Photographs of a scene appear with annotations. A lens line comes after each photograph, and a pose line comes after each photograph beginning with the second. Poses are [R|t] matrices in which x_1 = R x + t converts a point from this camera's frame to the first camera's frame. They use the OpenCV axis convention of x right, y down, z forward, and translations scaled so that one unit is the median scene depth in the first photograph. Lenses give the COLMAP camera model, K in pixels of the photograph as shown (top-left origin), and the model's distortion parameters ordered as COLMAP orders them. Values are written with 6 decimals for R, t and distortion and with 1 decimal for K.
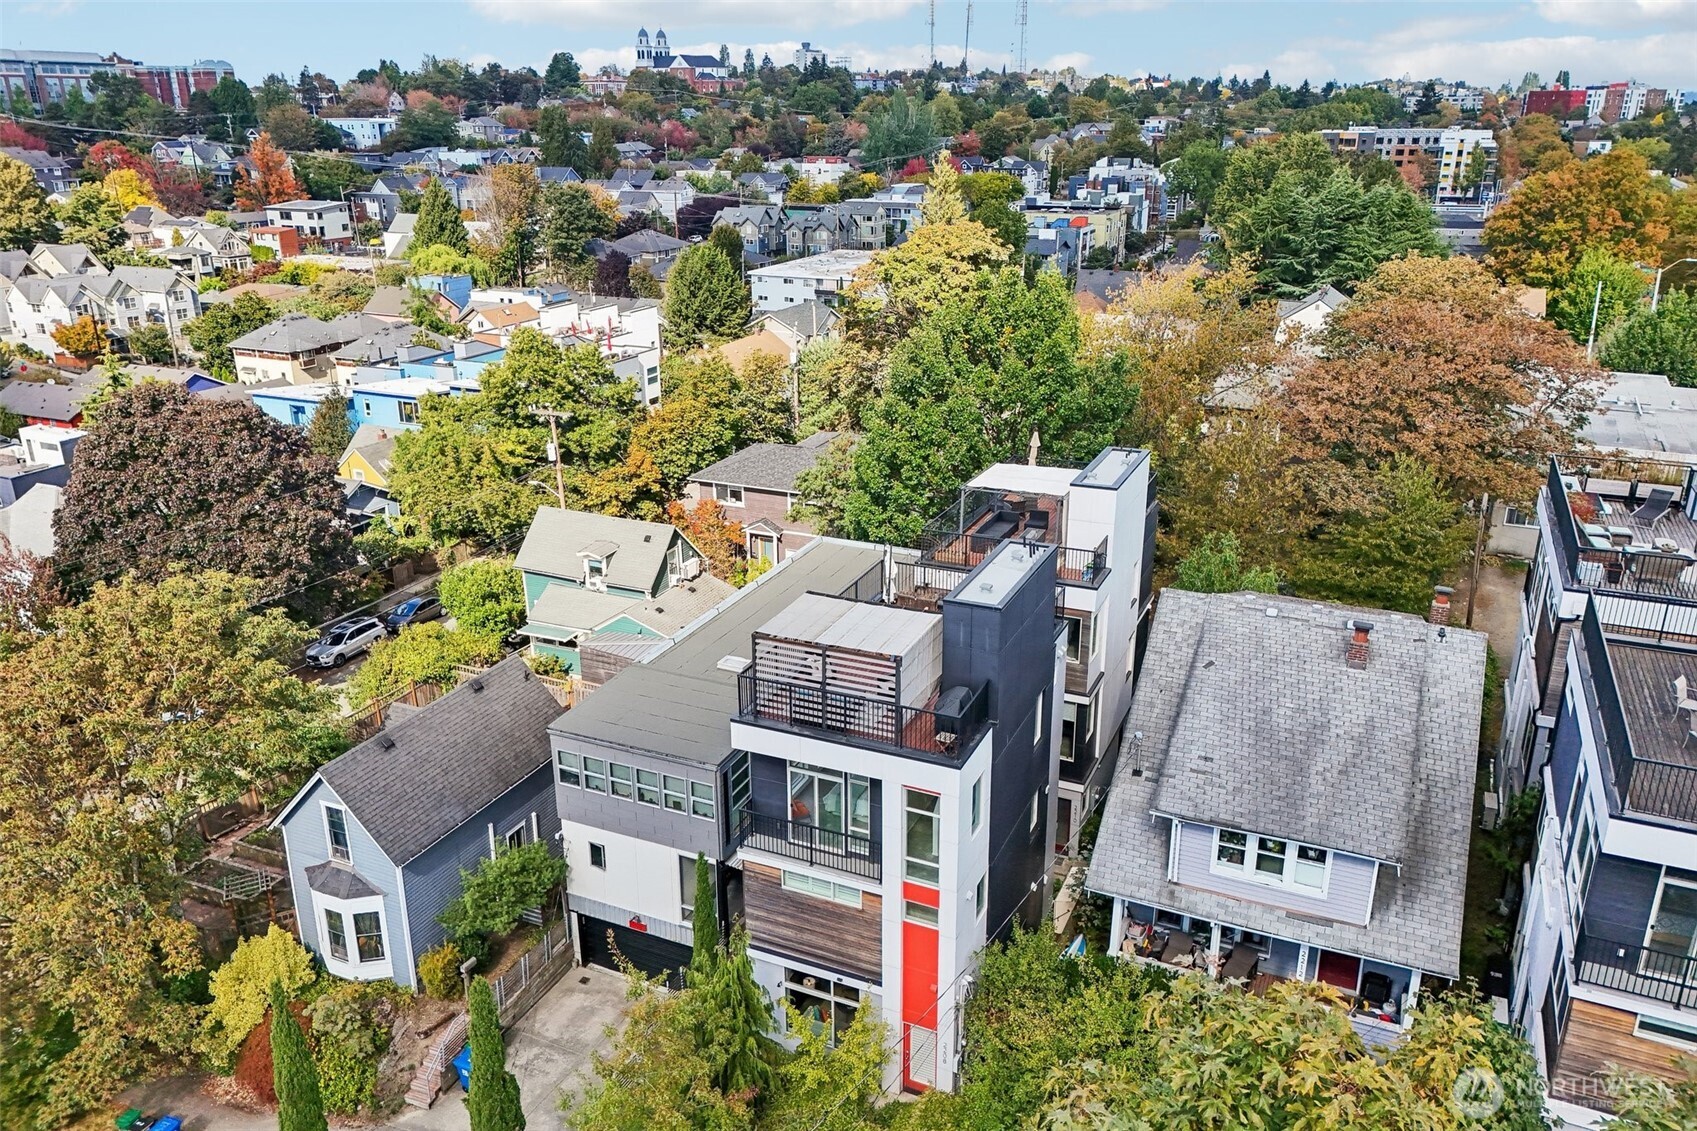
lens RADIAL K [[1227.3, 0, 848.5], [0, 1227.3, 565.5], [0, 0, 1]] dist [0.002277, -0.002596]
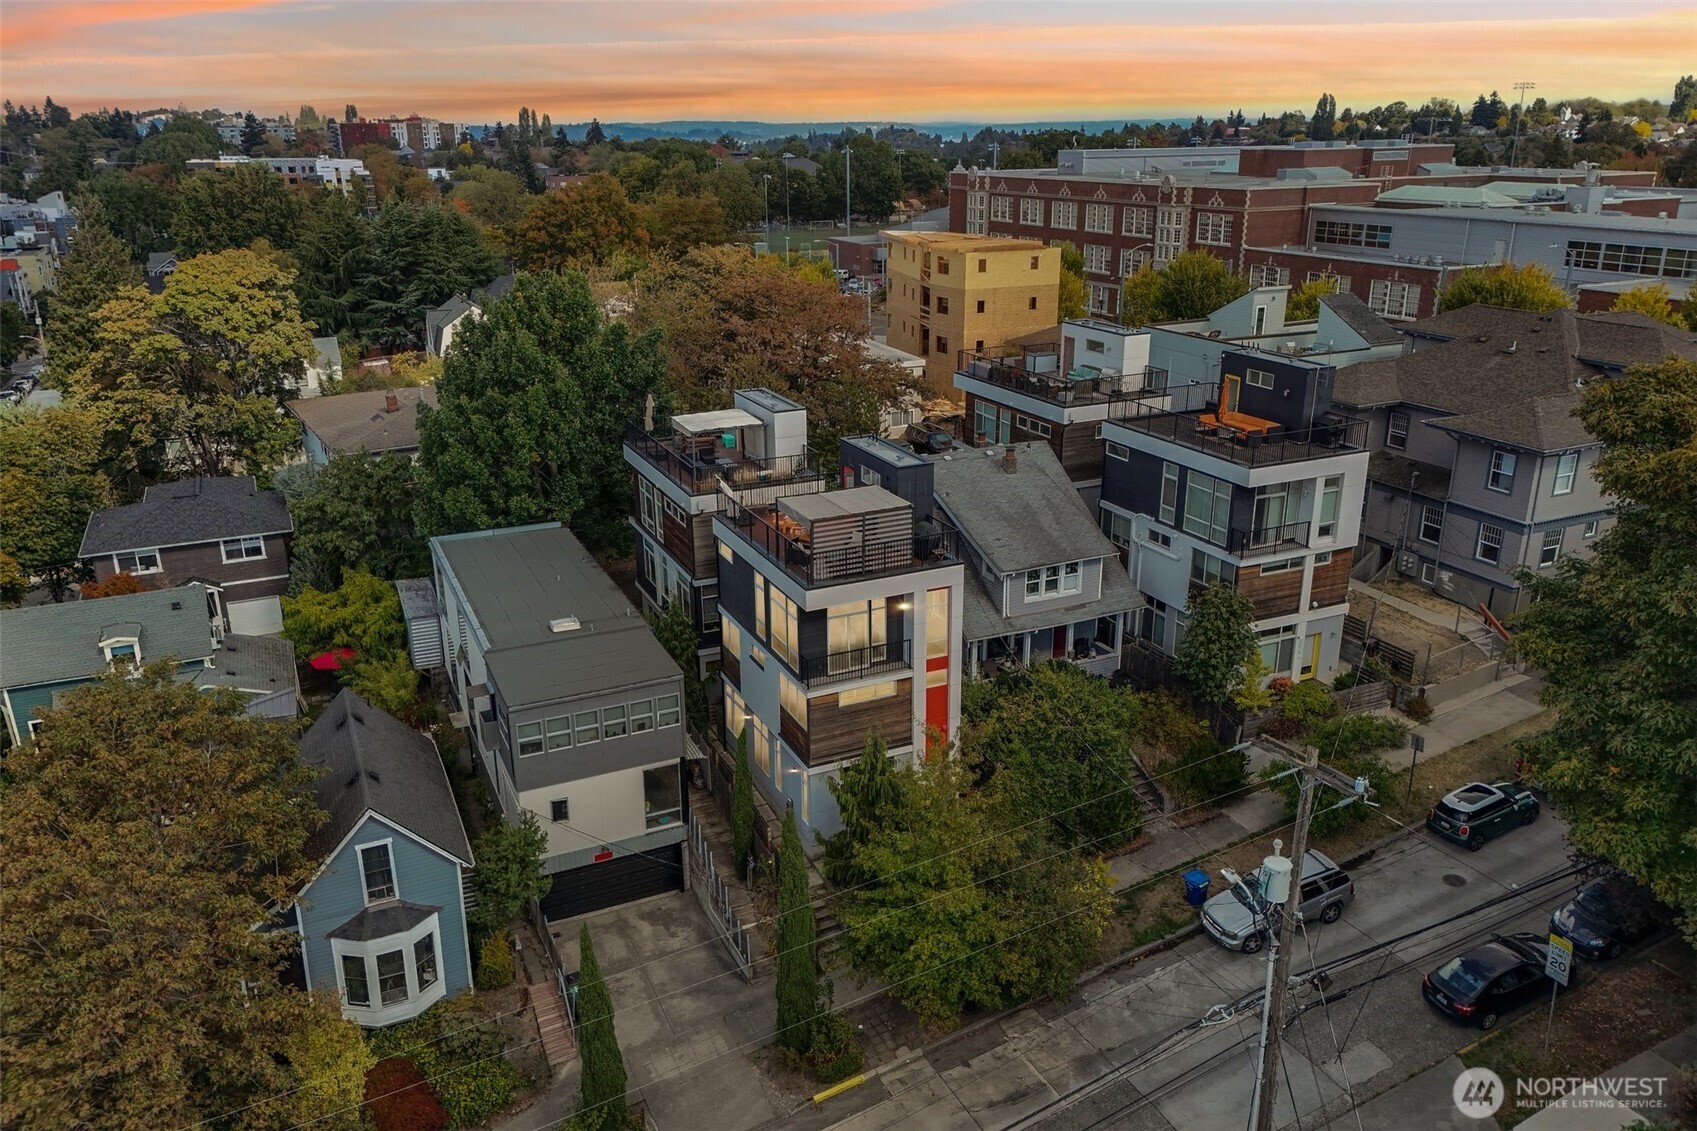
lens RADIAL K [[1238.0, 0, 848.5], [0, 1238.0, 565.5], [0, 0, 1]] dist [-0.000199, -0.002110]
pose [[0.639526, -0.244018, 0.729014, -0.227898], [0.261909, 0.960715, 0.091815, -0.001772], [-0.722779, 0.132217, 0.678313, 0.012335]]
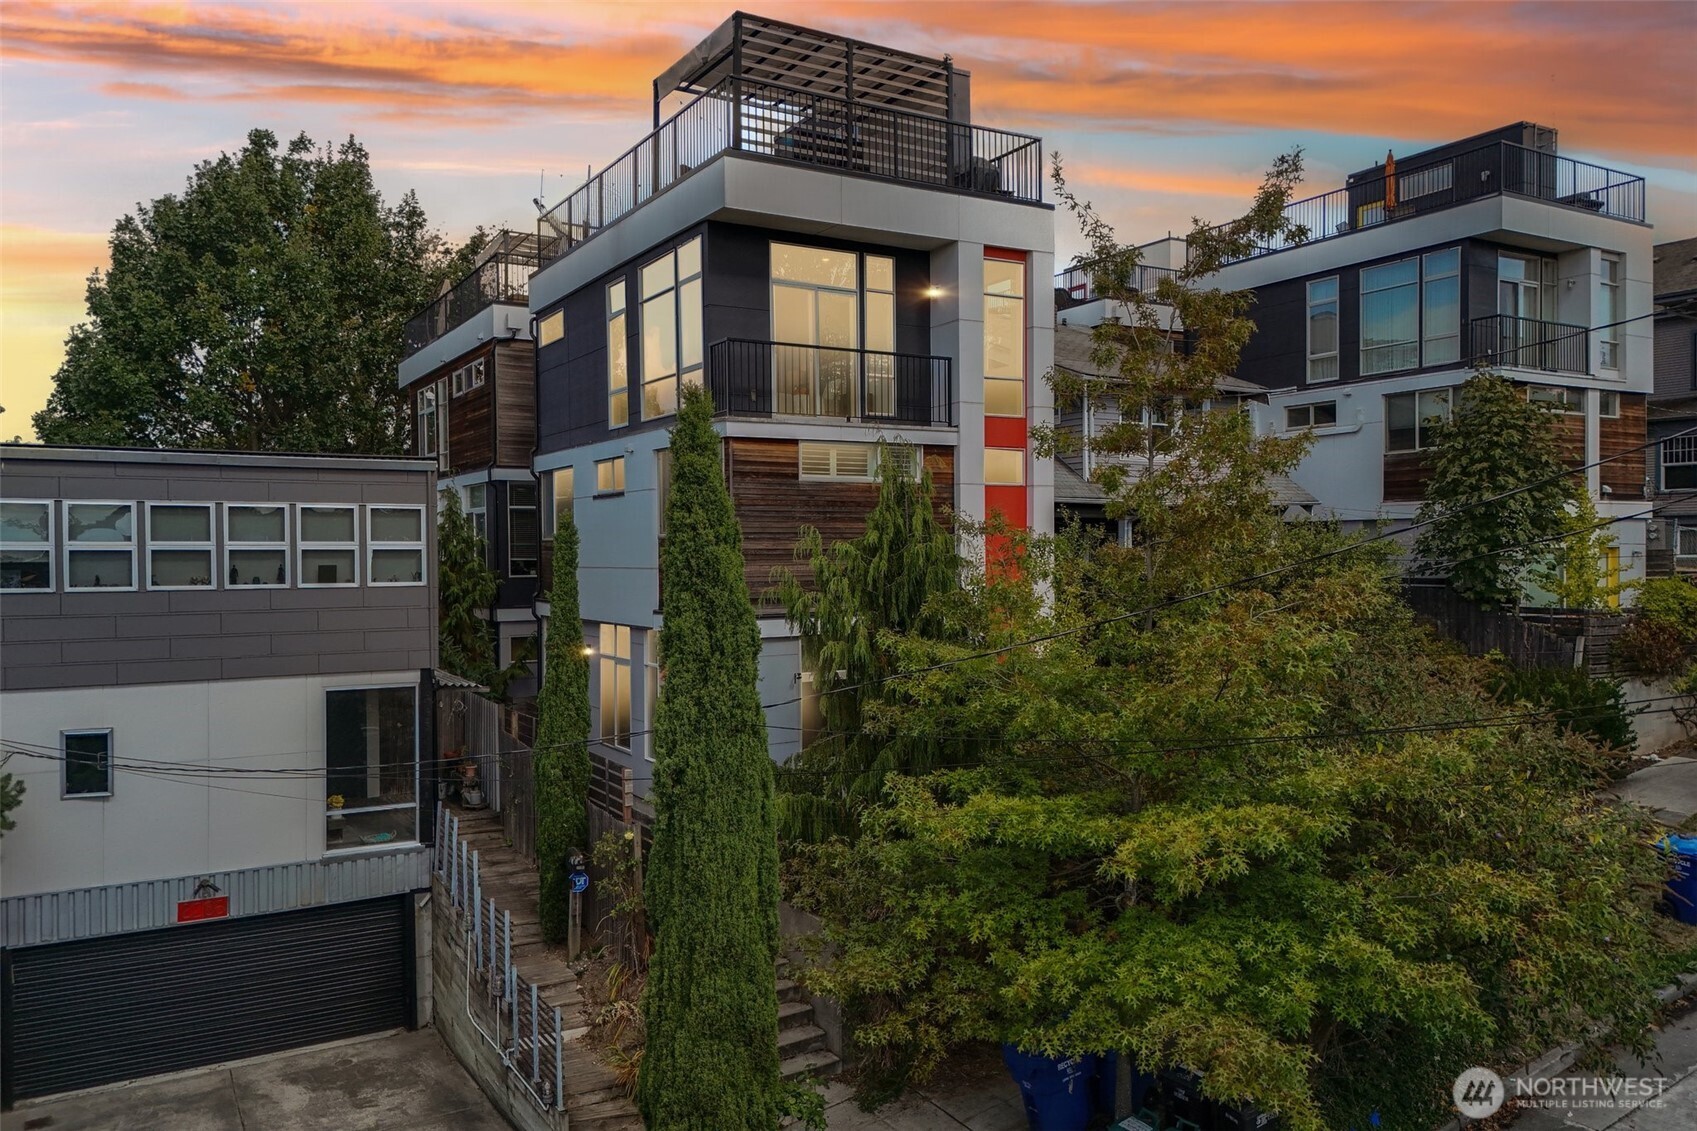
lens RADIAL K [[1259.1, 0, 848.5], [0, 1259.1, 565.5], [0, 0, 1]] dist [-0.002229, 0.000337]
pose [[0.557399, -0.008936, 0.830196, -0.121161], [0.285143, 0.941179, -0.181316, 0.094239], [-0.779743, 0.337790, 0.527161, 0.156575]]
